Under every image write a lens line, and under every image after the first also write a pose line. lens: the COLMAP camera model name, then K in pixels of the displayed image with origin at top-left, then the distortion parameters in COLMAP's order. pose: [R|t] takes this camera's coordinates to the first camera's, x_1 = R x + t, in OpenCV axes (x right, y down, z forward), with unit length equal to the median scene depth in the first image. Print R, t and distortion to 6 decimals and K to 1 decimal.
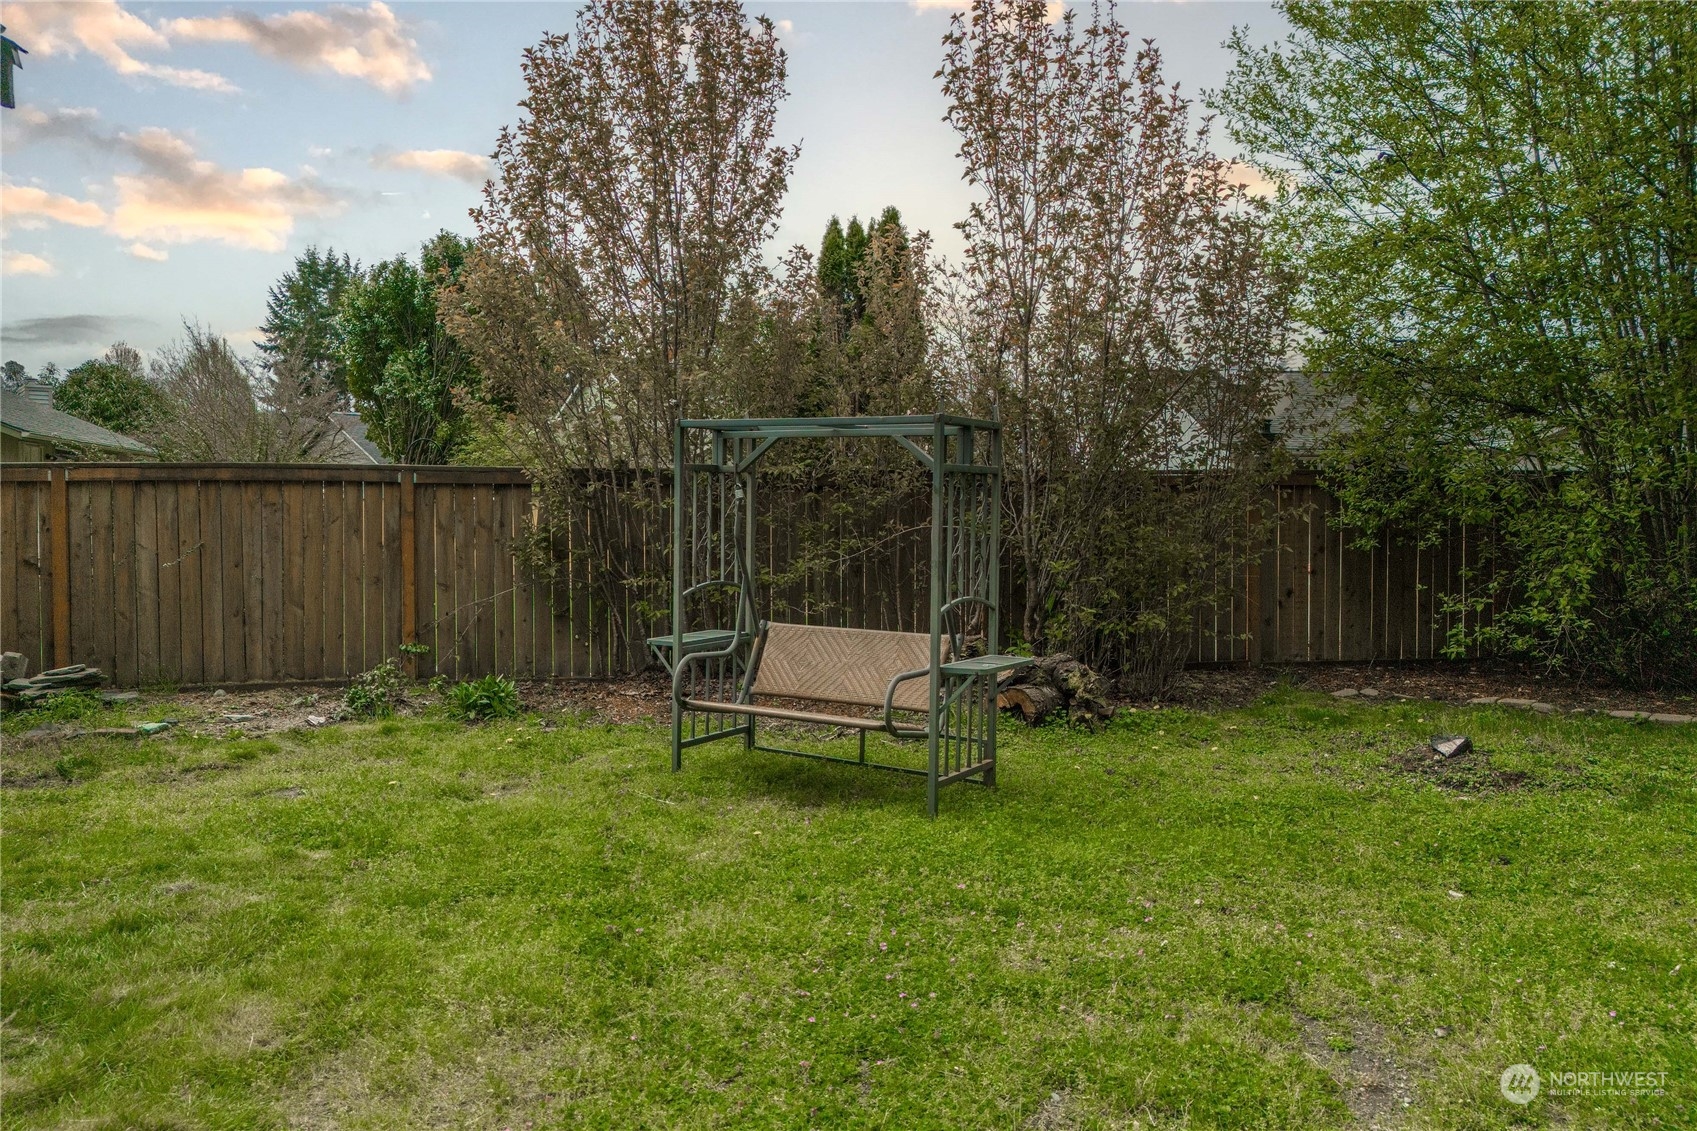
lens RADIAL K [[1232.3, 0, 874.1], [0, 1232.3, 625.0], [0, 0, 1]] dist [0.049431, -0.052648]
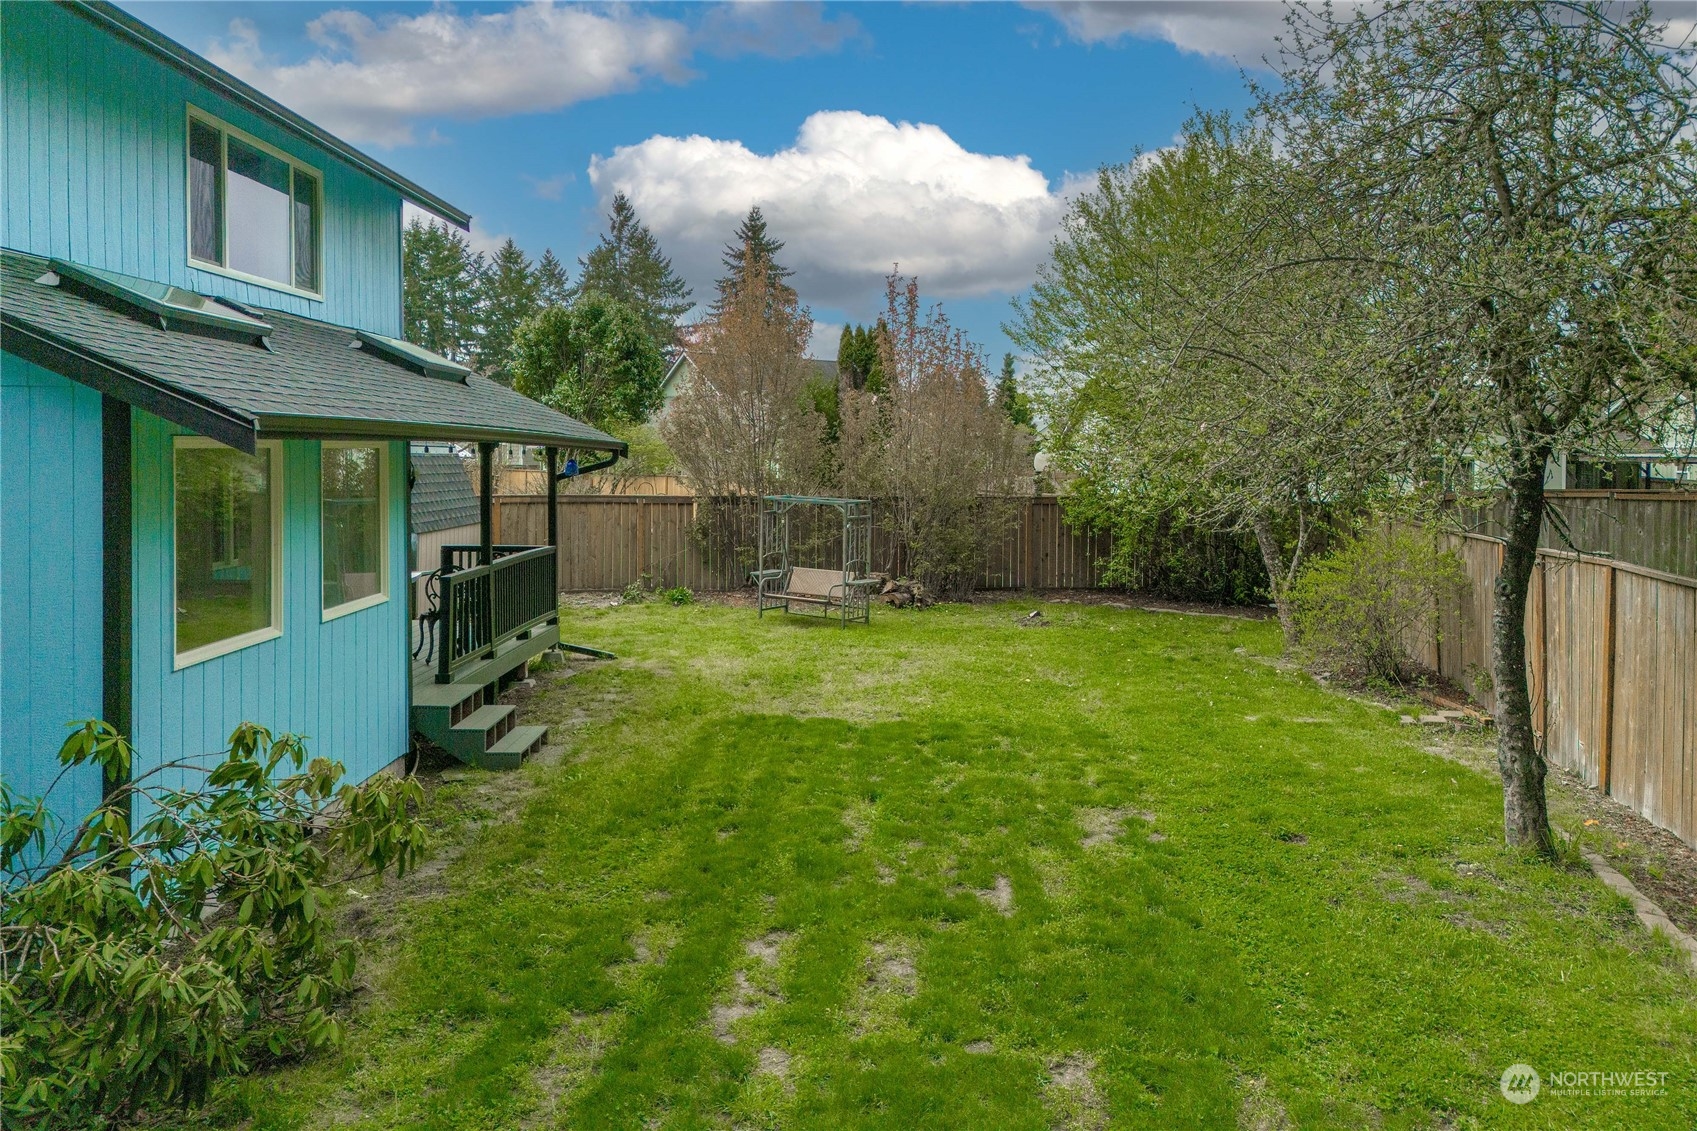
lens RADIAL K [[1232.3, 0, 874.1], [0, 1232.3, 625.0], [0, 0, 1]] dist [0.049431, -0.052648]
pose [[0.998720, 0.013824, -0.048648, 0.171057], [-0.011483, 0.998778, 0.048066, -0.005084], [0.049253, -0.047446, 0.997659, -1.298617]]
